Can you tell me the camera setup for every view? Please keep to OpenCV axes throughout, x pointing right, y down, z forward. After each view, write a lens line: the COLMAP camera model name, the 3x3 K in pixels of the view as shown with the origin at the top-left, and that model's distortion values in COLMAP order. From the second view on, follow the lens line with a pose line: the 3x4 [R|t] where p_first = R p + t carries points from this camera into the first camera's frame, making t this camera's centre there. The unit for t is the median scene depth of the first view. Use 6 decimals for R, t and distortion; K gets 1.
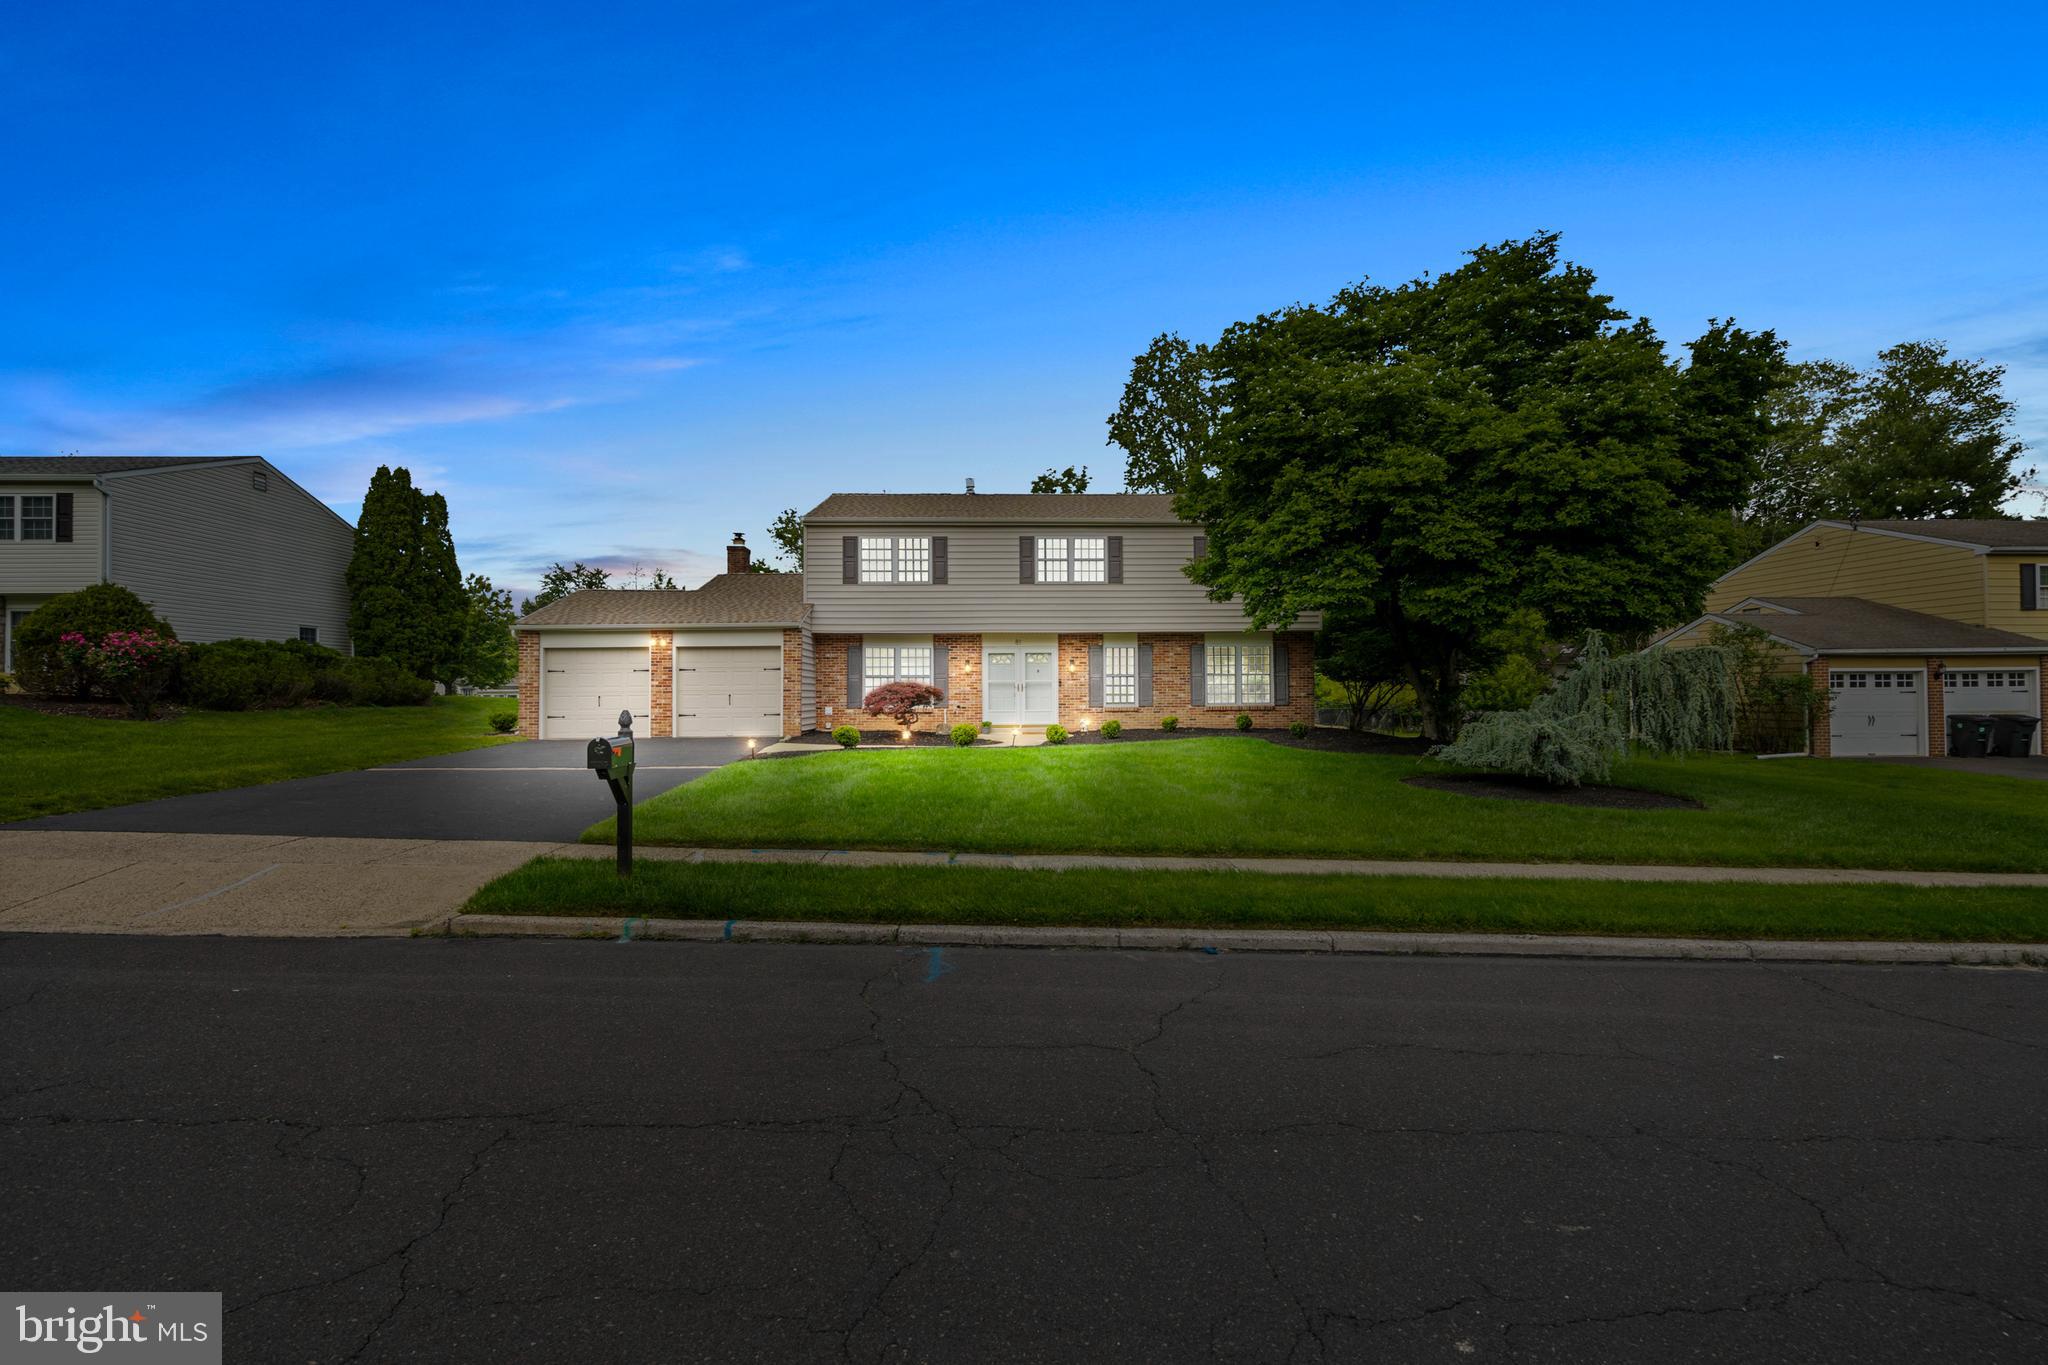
lens RADIAL K [[933.1, 0, 1029.2], [0, 933.1, 678.3], [0, 0, 1]] dist [0.000024, 0.000865]
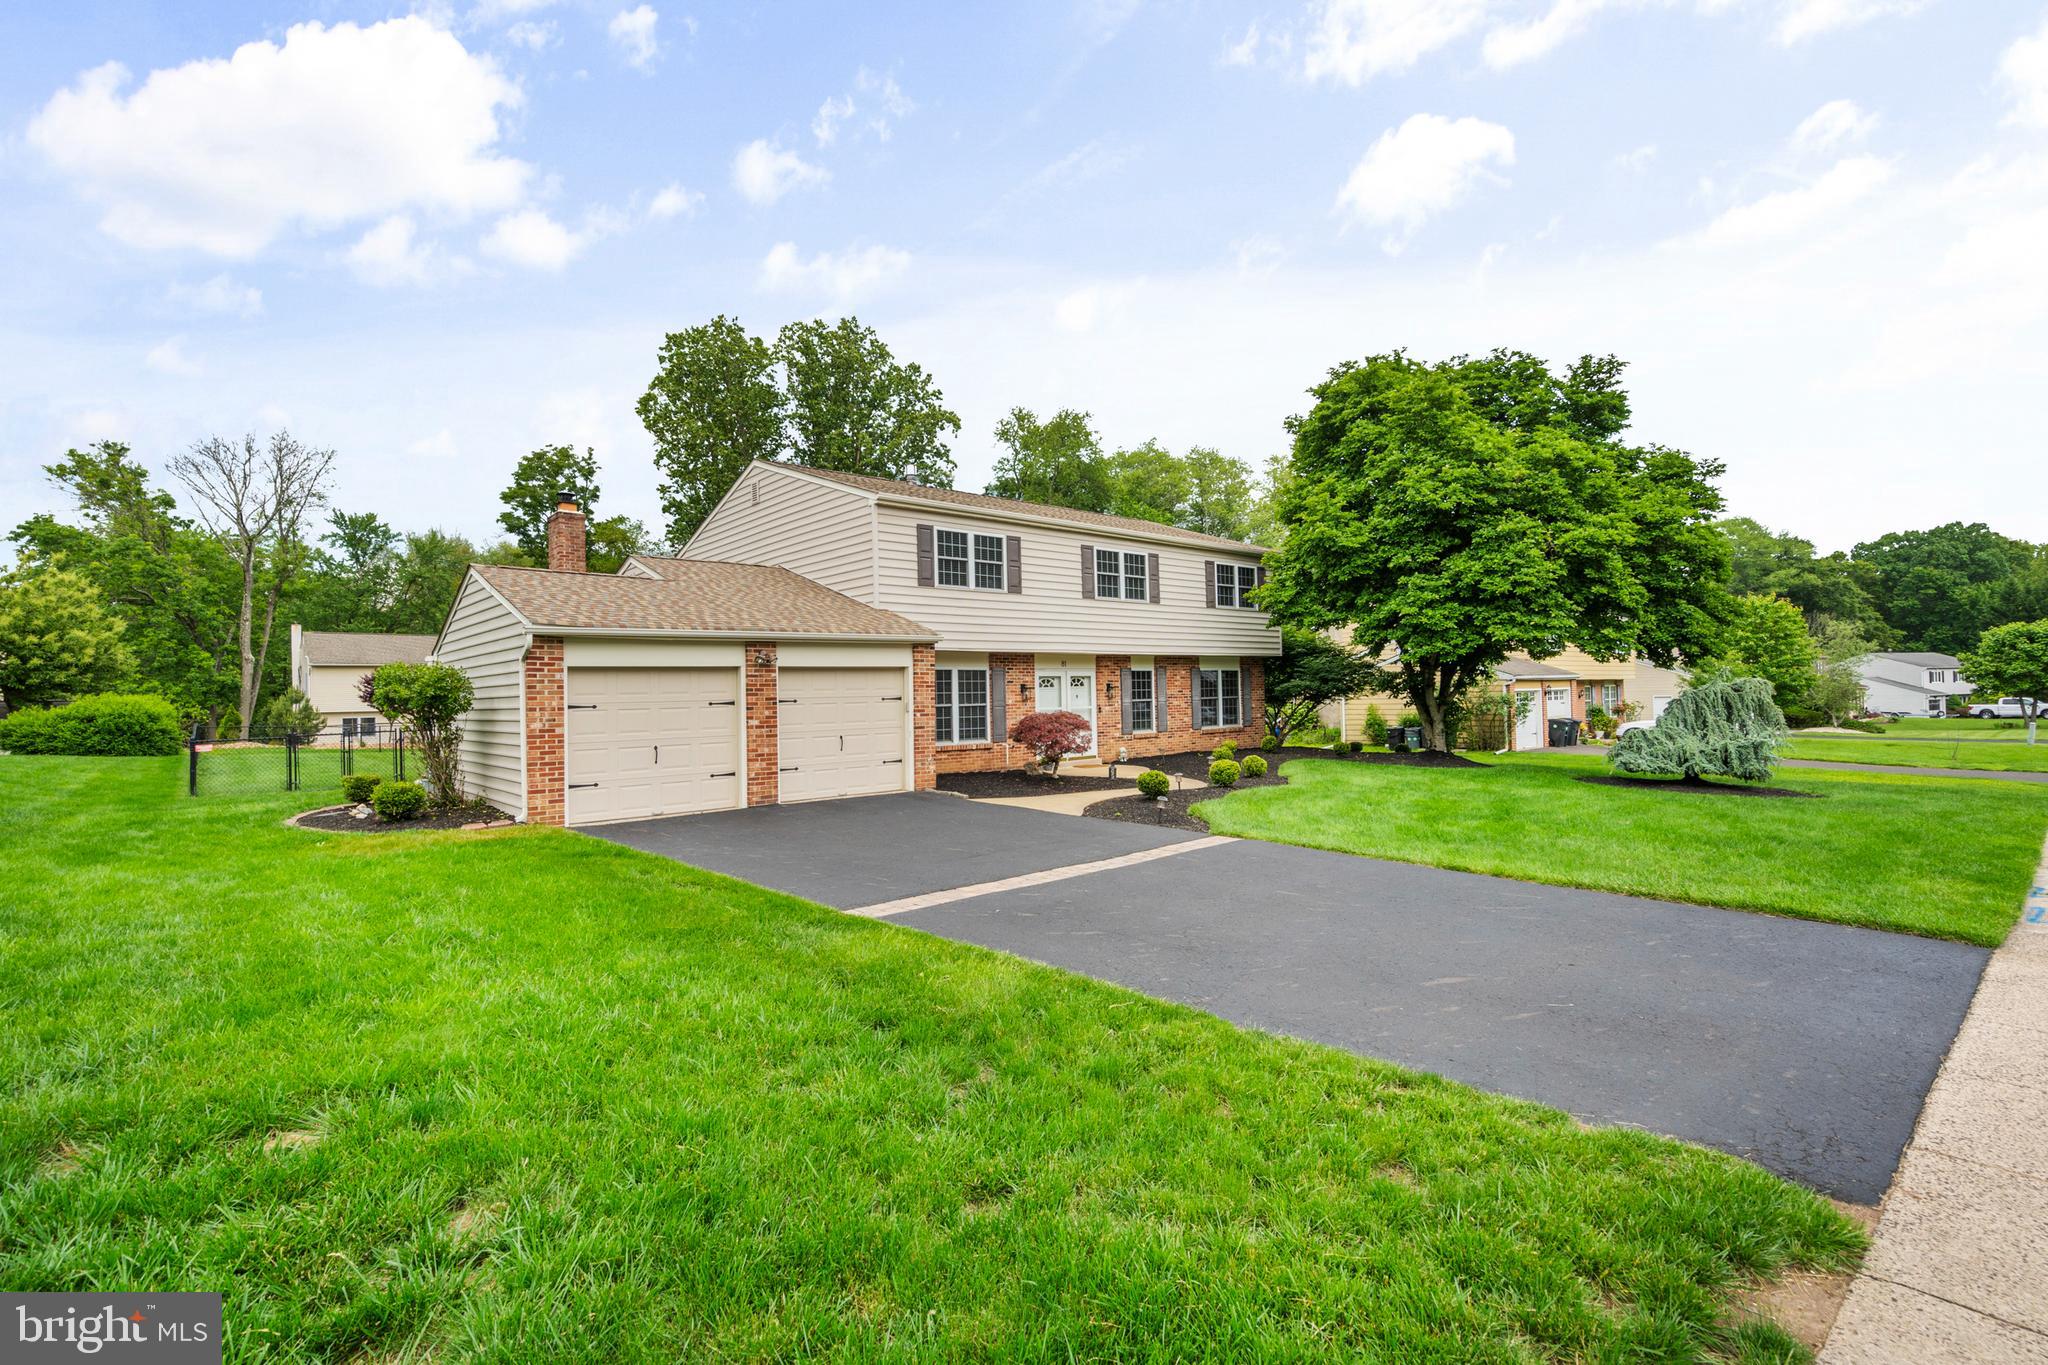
lens RADIAL K [[933.1, 0, 1025.6], [0, 933.1, 688.1], [0, 0, 1]] dist [0.000024, 0.000865]
pose [[0.776866, -0.005379, 0.629643, -0.653579], [0.007087, 0.999975, -0.000202, -0.017069], [-0.629626, 0.004619, 0.776885, 0.371864]]
